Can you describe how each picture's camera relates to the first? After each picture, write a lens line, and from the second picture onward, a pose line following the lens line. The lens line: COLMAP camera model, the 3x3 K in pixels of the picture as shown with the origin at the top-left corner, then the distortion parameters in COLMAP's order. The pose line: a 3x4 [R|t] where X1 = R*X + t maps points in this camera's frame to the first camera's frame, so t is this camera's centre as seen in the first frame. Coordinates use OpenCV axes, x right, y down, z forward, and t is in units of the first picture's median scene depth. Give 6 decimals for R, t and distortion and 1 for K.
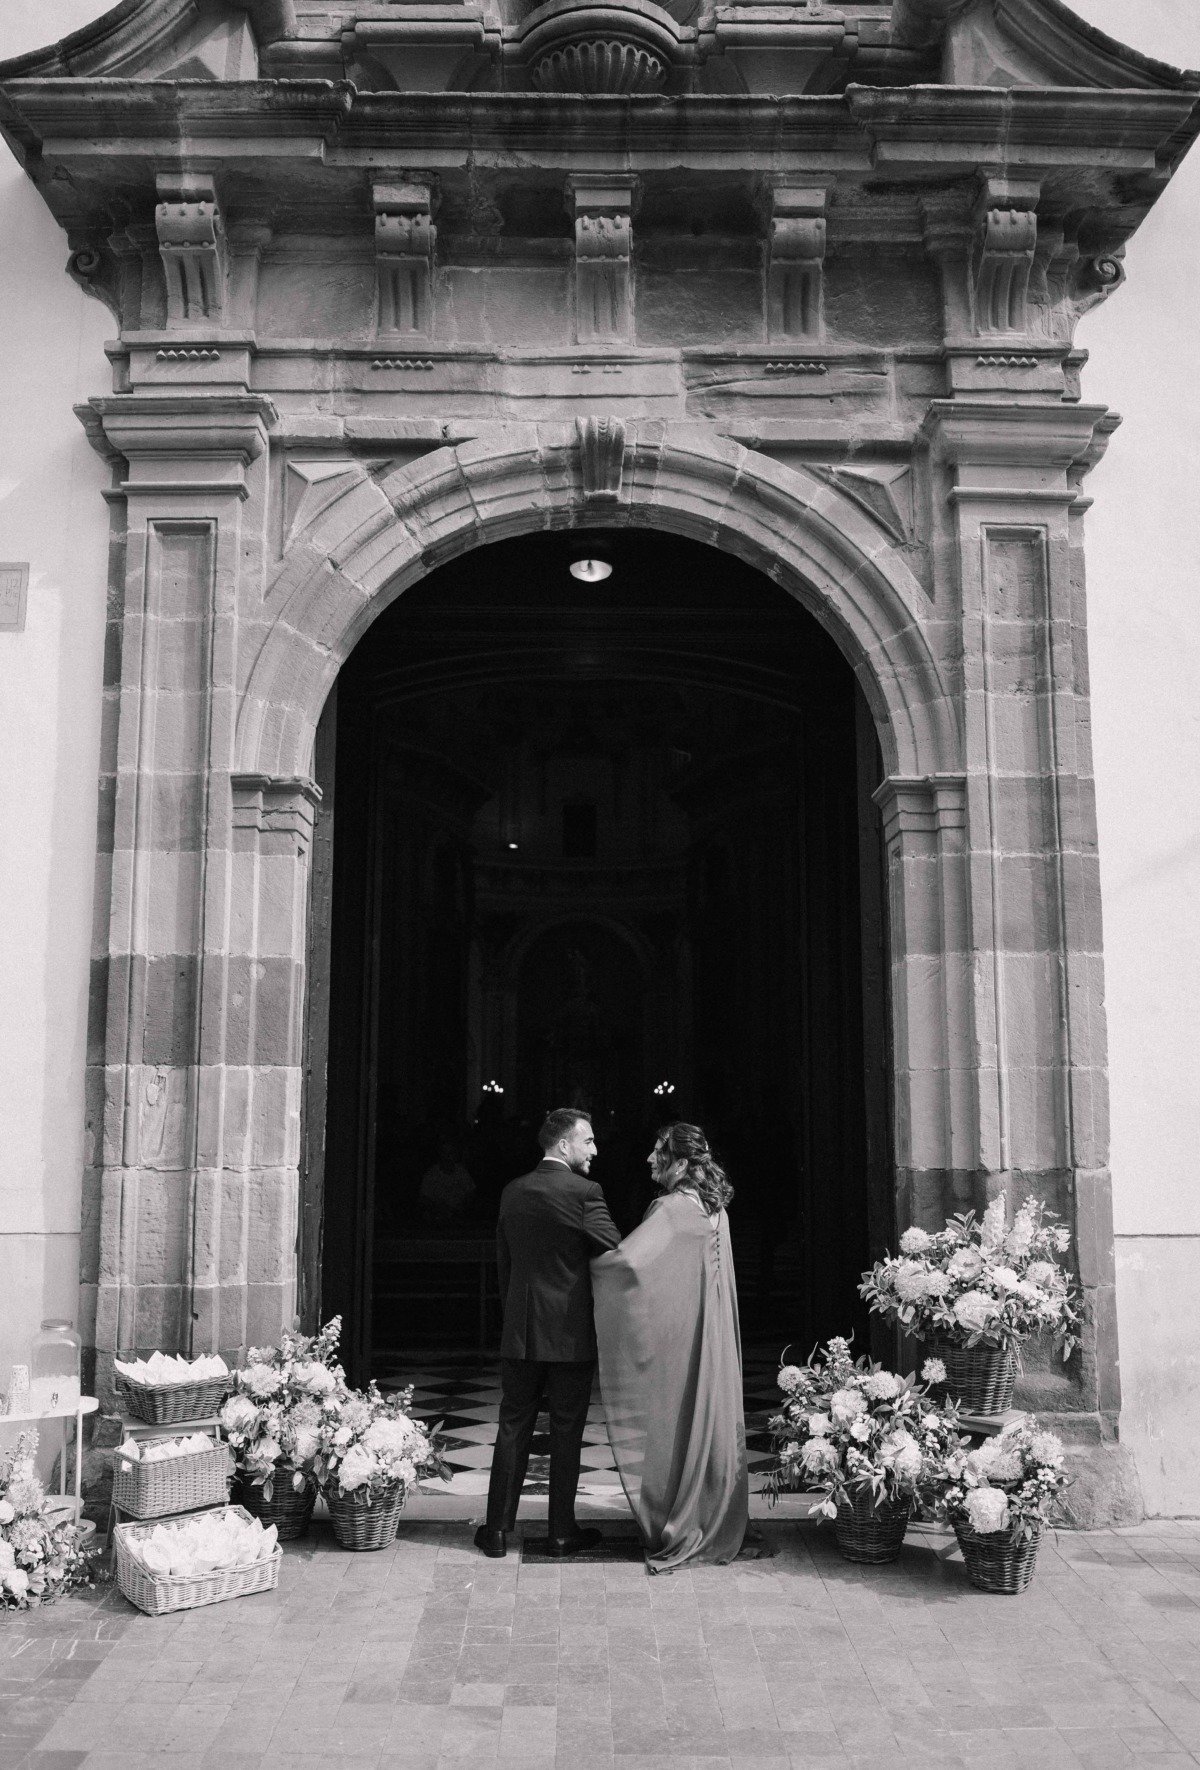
lens RADIAL K [[1834.1, 0, 600.0], [0, 1834.1, 885.0], [0, 0, 1]] dist [-0.014754, -0.005506]
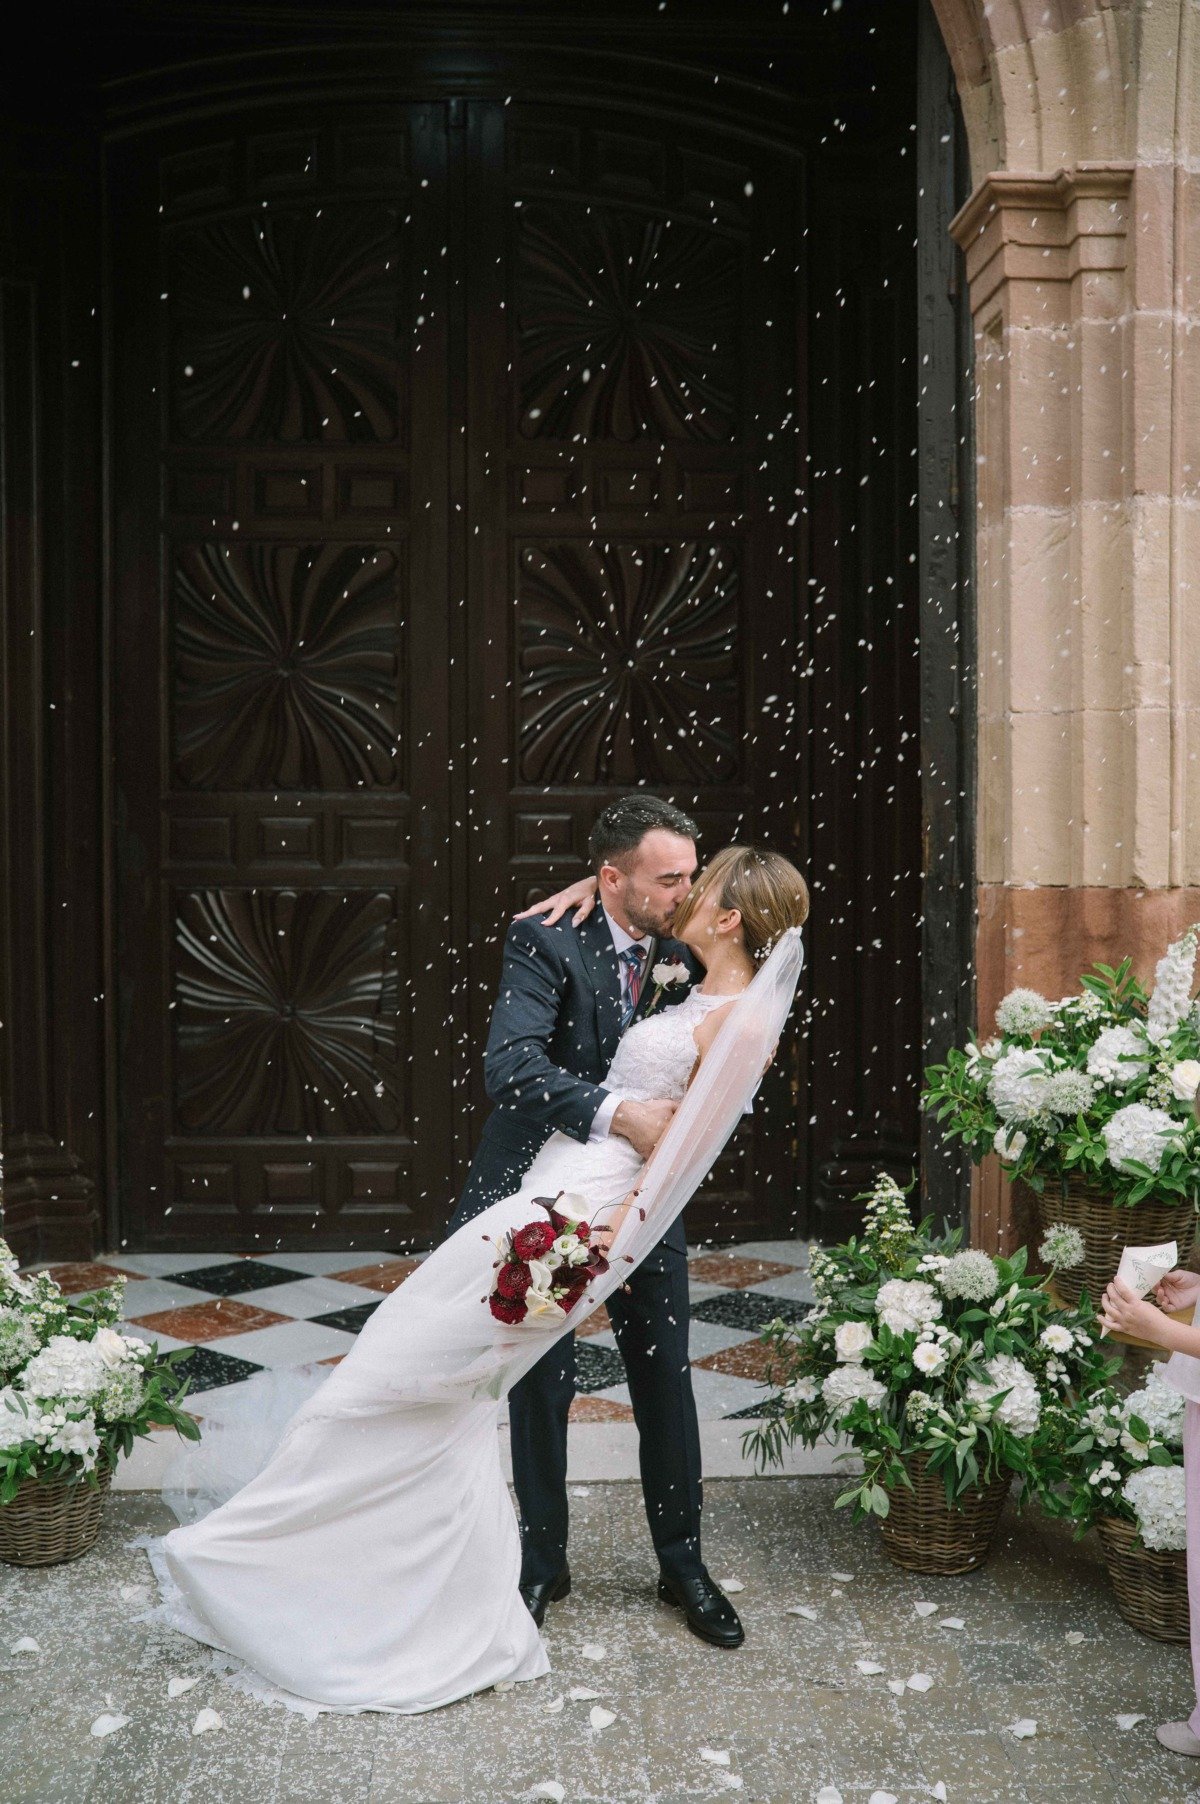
lens RADIAL K [[2106.8, 0, 600.0], [0, 2106.8, 902.0], [0, 0, 1]] dist [-0.127535, 0.014102]
pose [[0.999320, -0.005391, 0.036485, 0.019965], [-0.000462, 0.987351, 0.158549, 0.061400], [-0.036879, -0.158458, 0.986677, 0.391779]]
